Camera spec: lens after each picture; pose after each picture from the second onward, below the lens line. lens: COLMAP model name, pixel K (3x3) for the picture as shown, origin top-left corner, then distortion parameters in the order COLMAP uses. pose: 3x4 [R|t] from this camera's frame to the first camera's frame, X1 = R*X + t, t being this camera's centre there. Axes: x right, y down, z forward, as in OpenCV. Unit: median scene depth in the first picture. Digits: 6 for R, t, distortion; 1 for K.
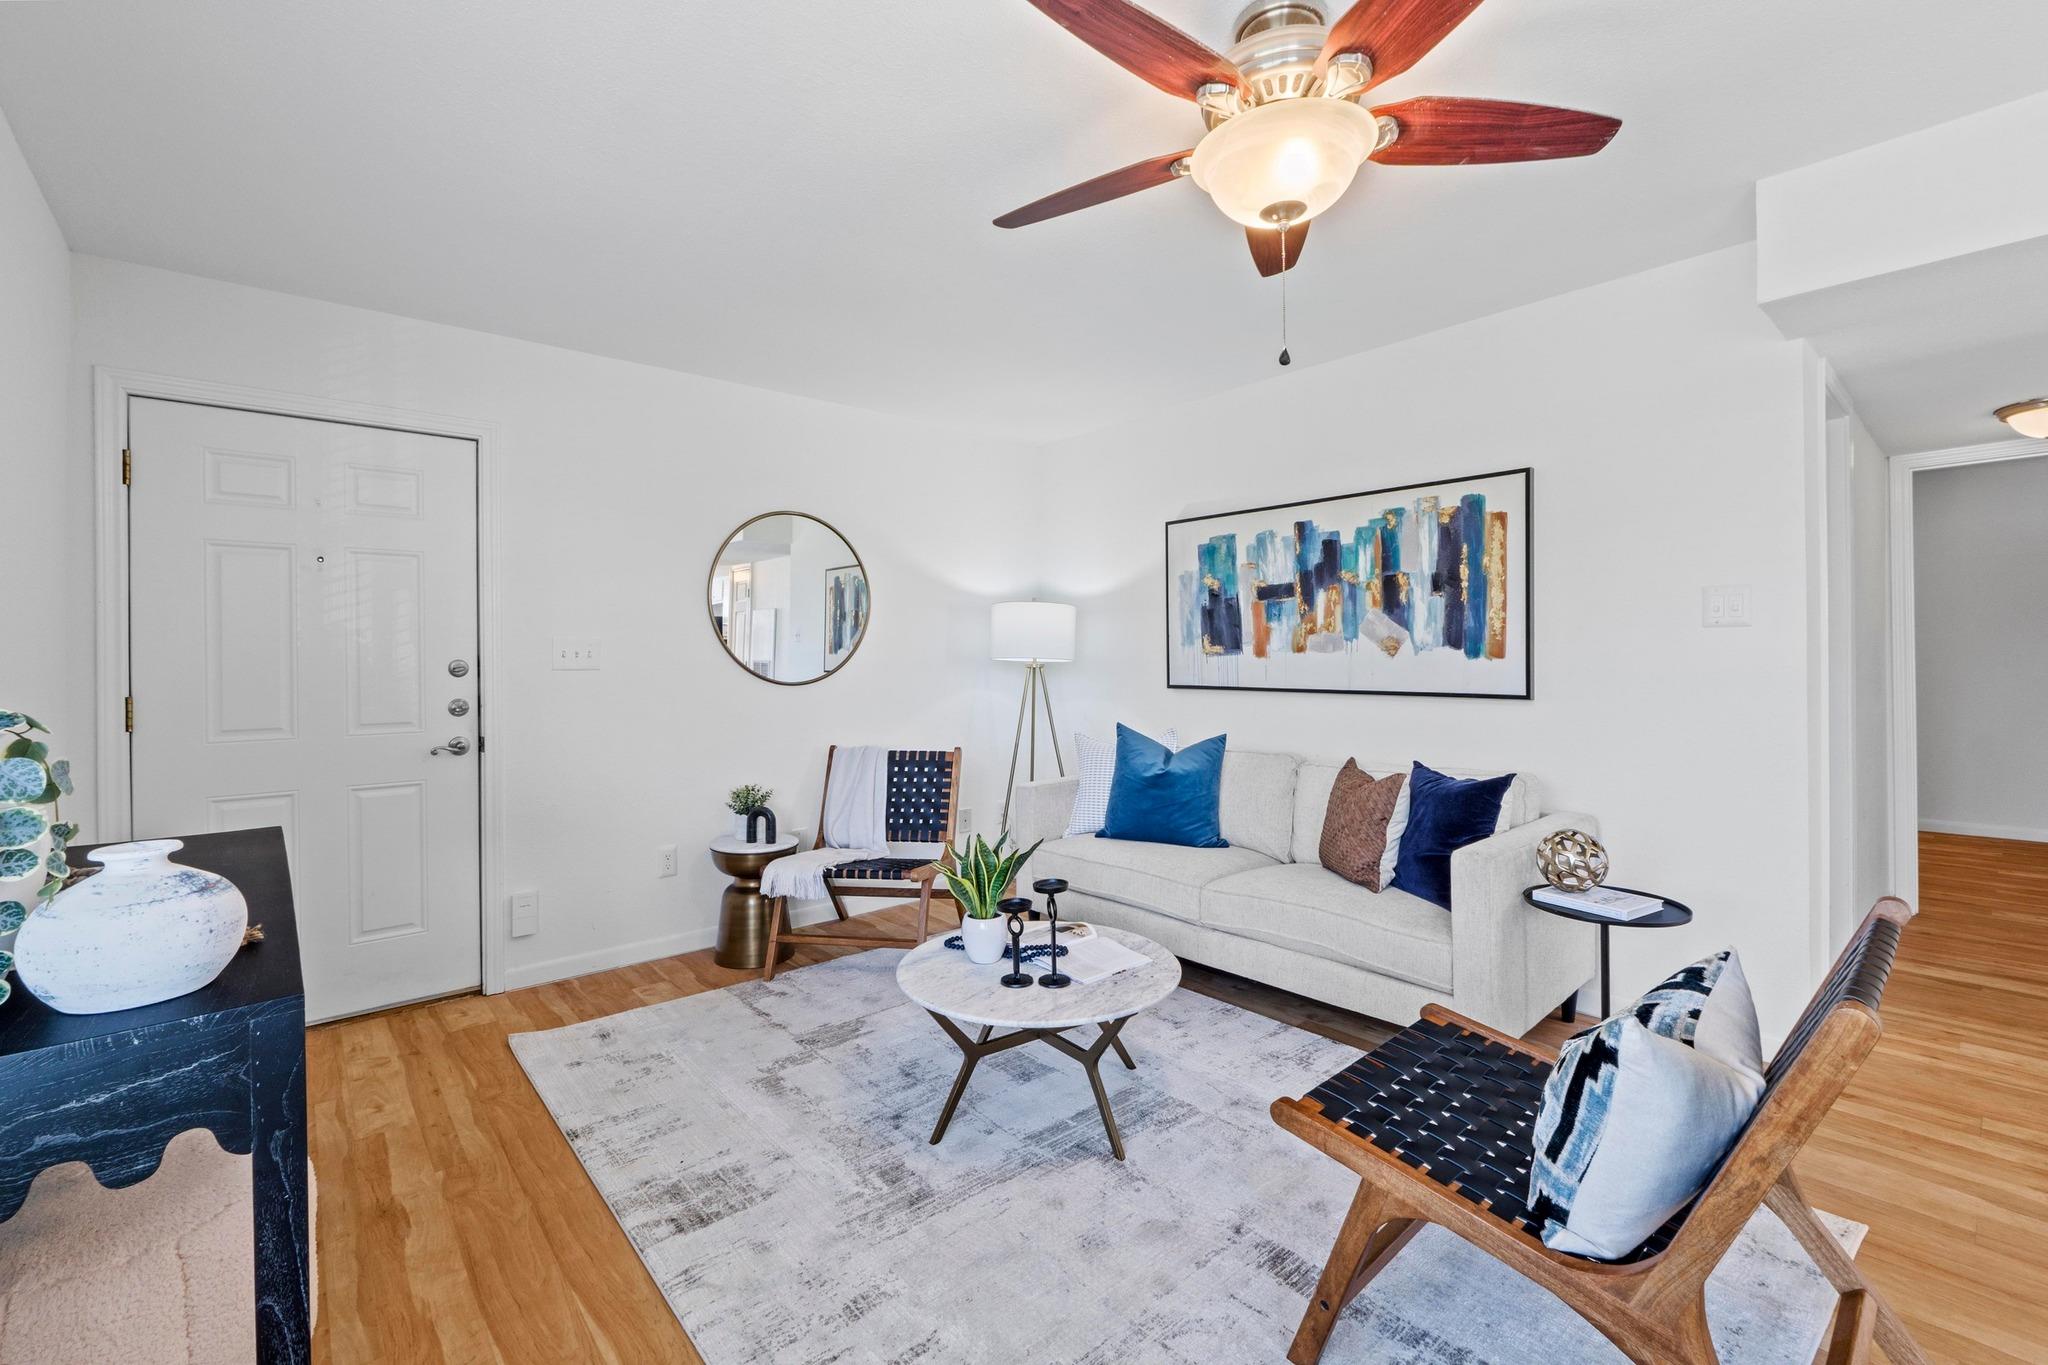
lens RADIAL K [[870.7, 0, 1027.1], [0, 870.7, 656.2], [0, 0, 1]] dist [-0.003624, -0.000109]
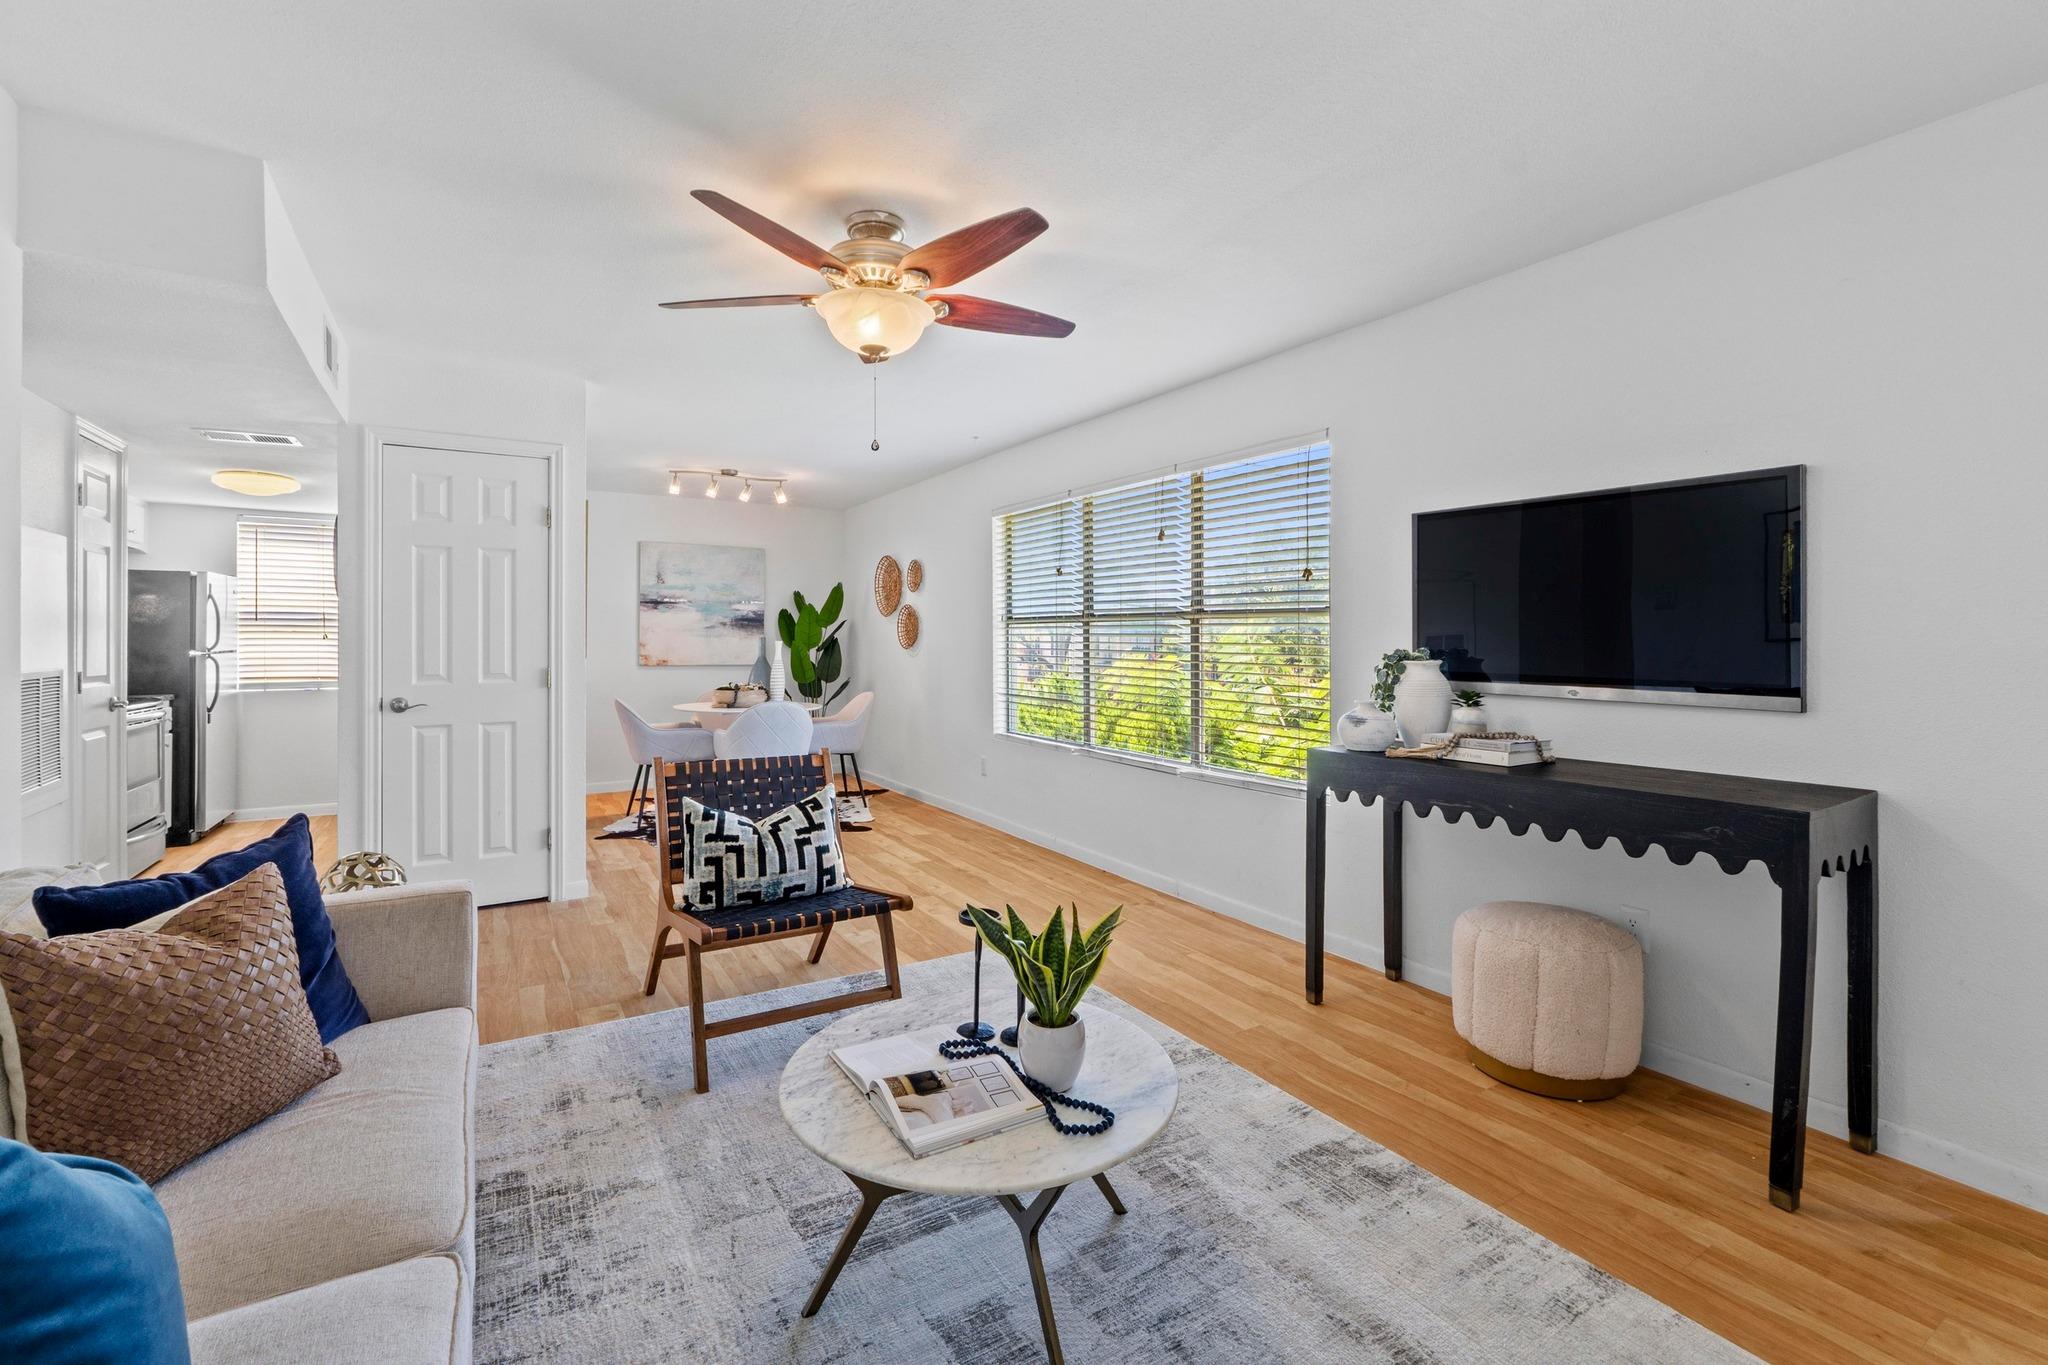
lens RADIAL K [[883.6, 0, 1020.1], [0, 883.6, 639.0], [0, 0, 1]] dist [-0.009229, -0.000156]
pose [[-0.986009, 0.009833, 0.166403, -0.110889], [0.009465, 0.999951, -0.003003, 0.000427], [-0.166424, -0.001386, -0.986053, 1.311368]]
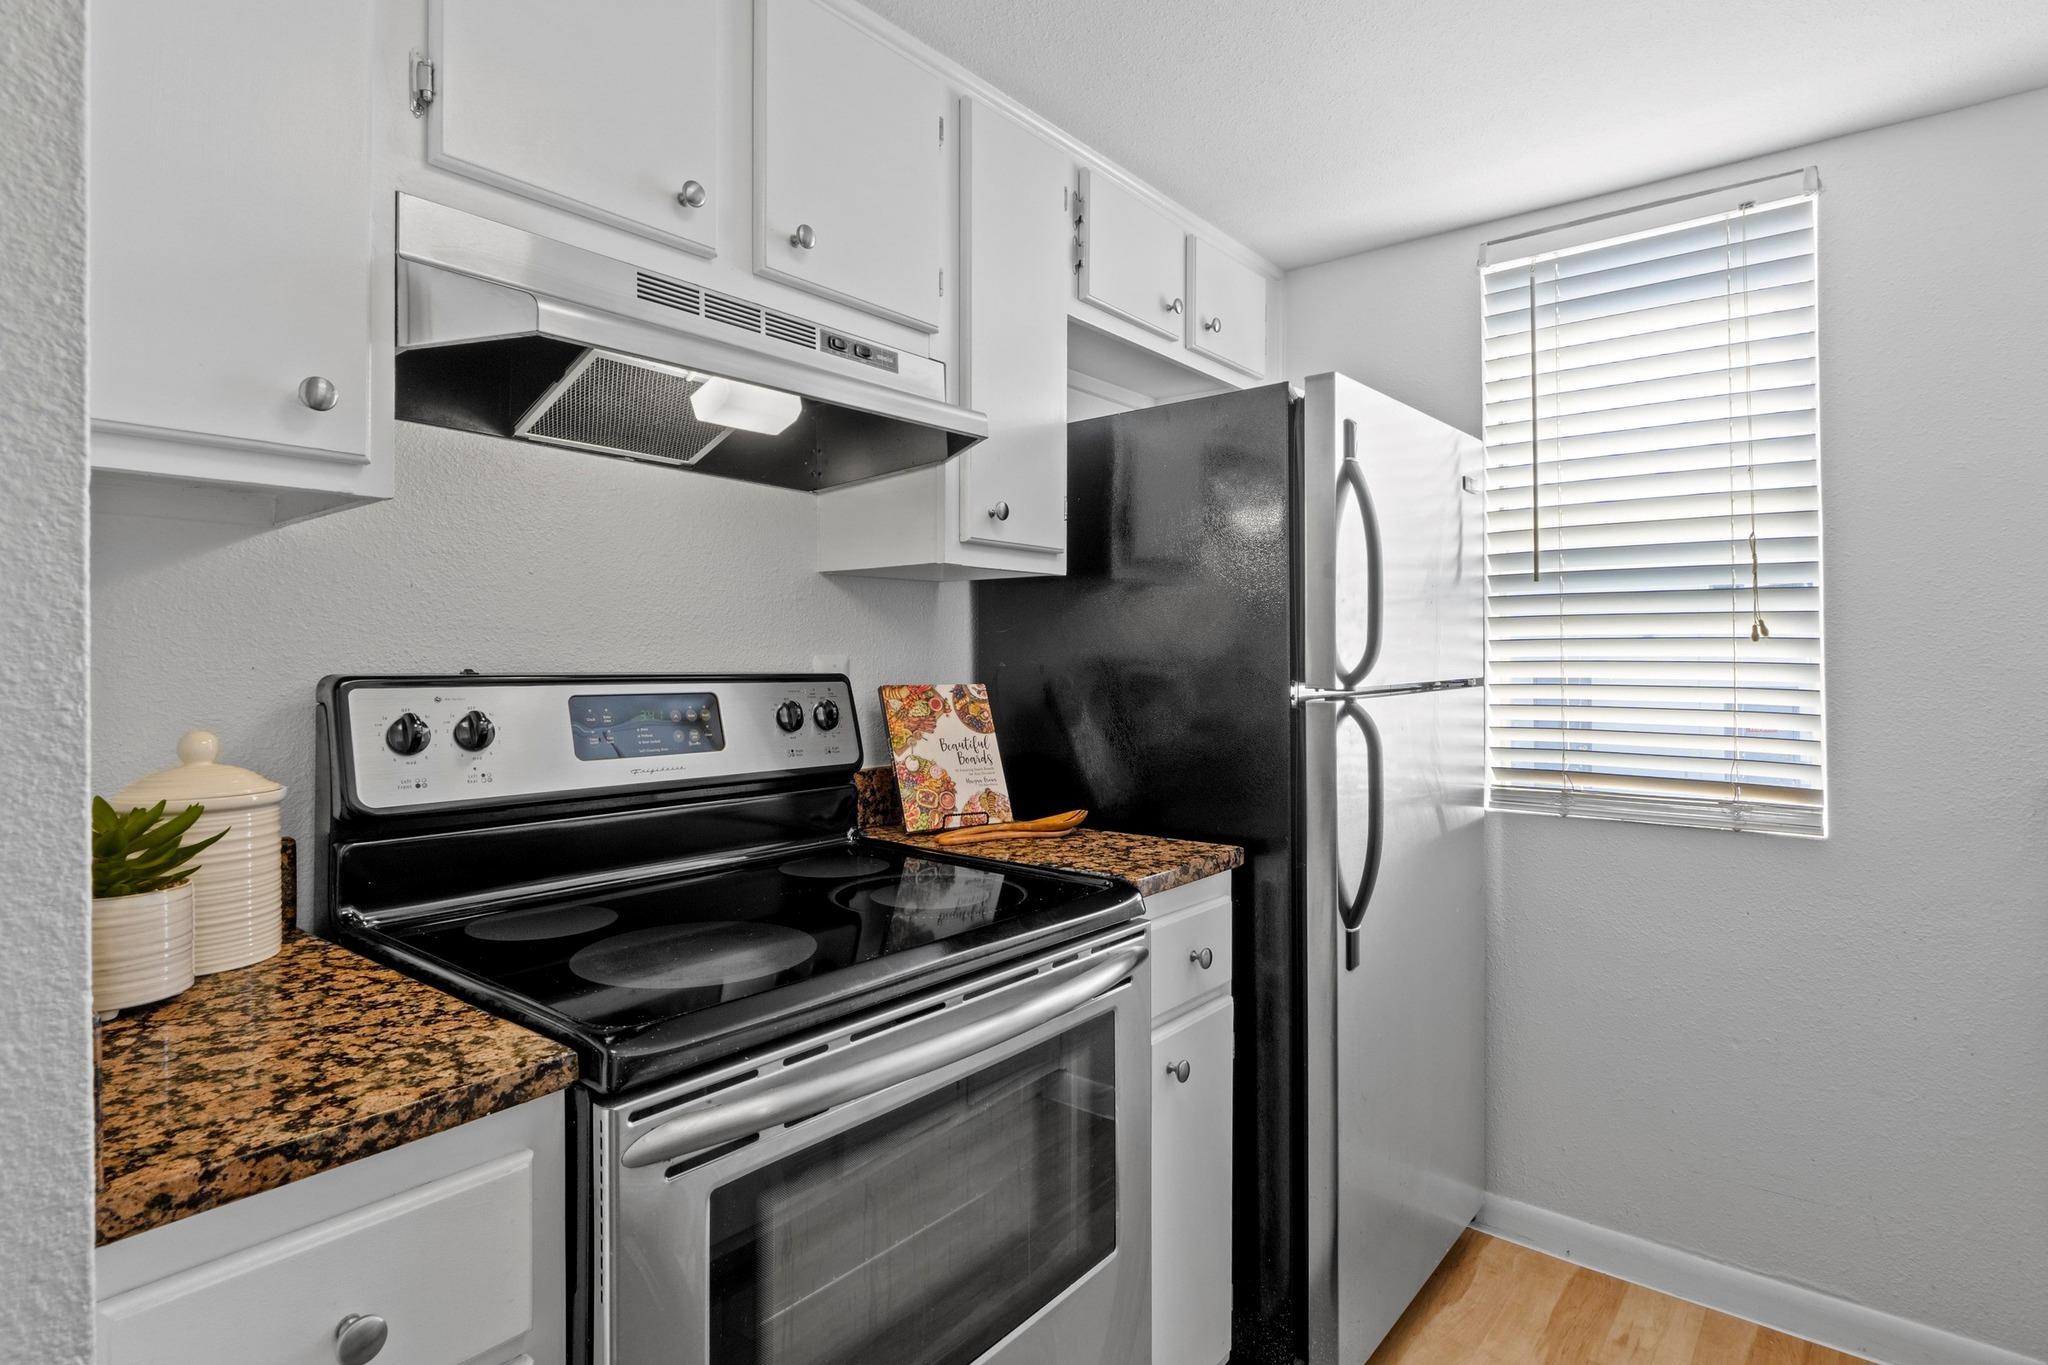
lens RADIAL K [[1034.5, 0, 1038.5], [0, 1034.5, 652.9], [0, 0, 1]] dist [-0.003301, 0.000246]
pose [[-0.171451, 0.015158, 0.985076, 1.225447], [0.004517, 0.999883, -0.014599, -0.006078], [-0.985182, 0.001946, -0.171500, 0.151142]]
